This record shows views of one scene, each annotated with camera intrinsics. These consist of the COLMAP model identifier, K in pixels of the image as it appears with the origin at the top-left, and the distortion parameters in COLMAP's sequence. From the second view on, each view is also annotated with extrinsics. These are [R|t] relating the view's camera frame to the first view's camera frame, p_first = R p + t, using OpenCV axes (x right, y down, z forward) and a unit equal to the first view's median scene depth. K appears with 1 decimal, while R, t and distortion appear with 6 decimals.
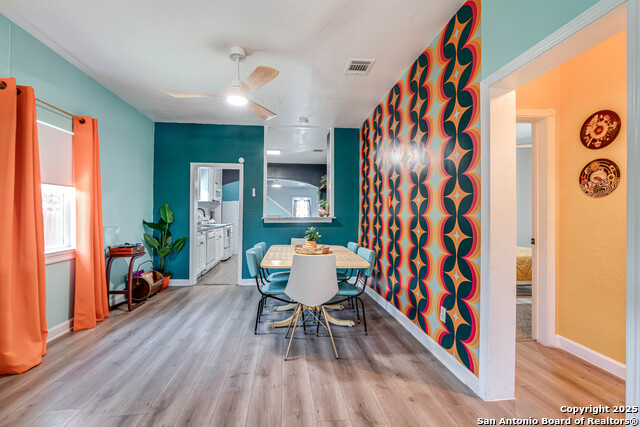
lens RADIAL K [[288.1, 0, 311.3], [0, 288.1, 215.3], [0, 0, 1]] dist [-0.000413, 0.000564]
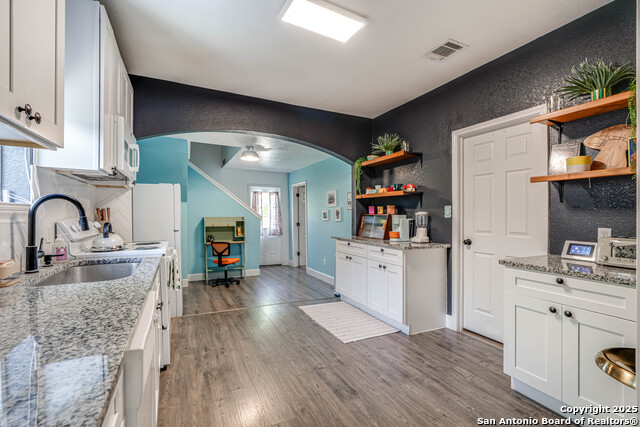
lens RADIAL K [[288.1, 0, 311.3], [0, 288.1, 215.3], [0, 0, 1]] dist [-0.000413, 0.000564]
pose [[0.939504, 0.001432, 0.342534, -0.391917], [-0.002498, 0.999993, 0.002671, -0.011512], [-0.342528, -0.003365, 0.939502, 1.008263]]
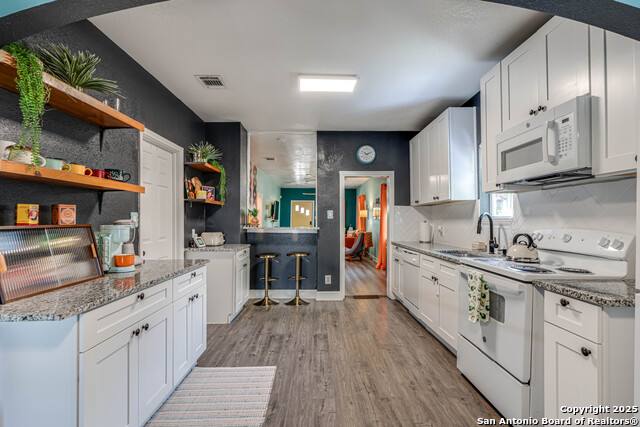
lens RADIAL K [[290.6, 0, 323.6], [0, 290.6, 214.0], [0, 0, 1]] dist [-0.001788, 0.000265]
pose [[-0.998010, -0.000685, 0.063053, -0.254886], [-0.001935, 0.999803, -0.019763, -0.019205], [-0.063027, -0.019845, -0.997815, 2.012884]]
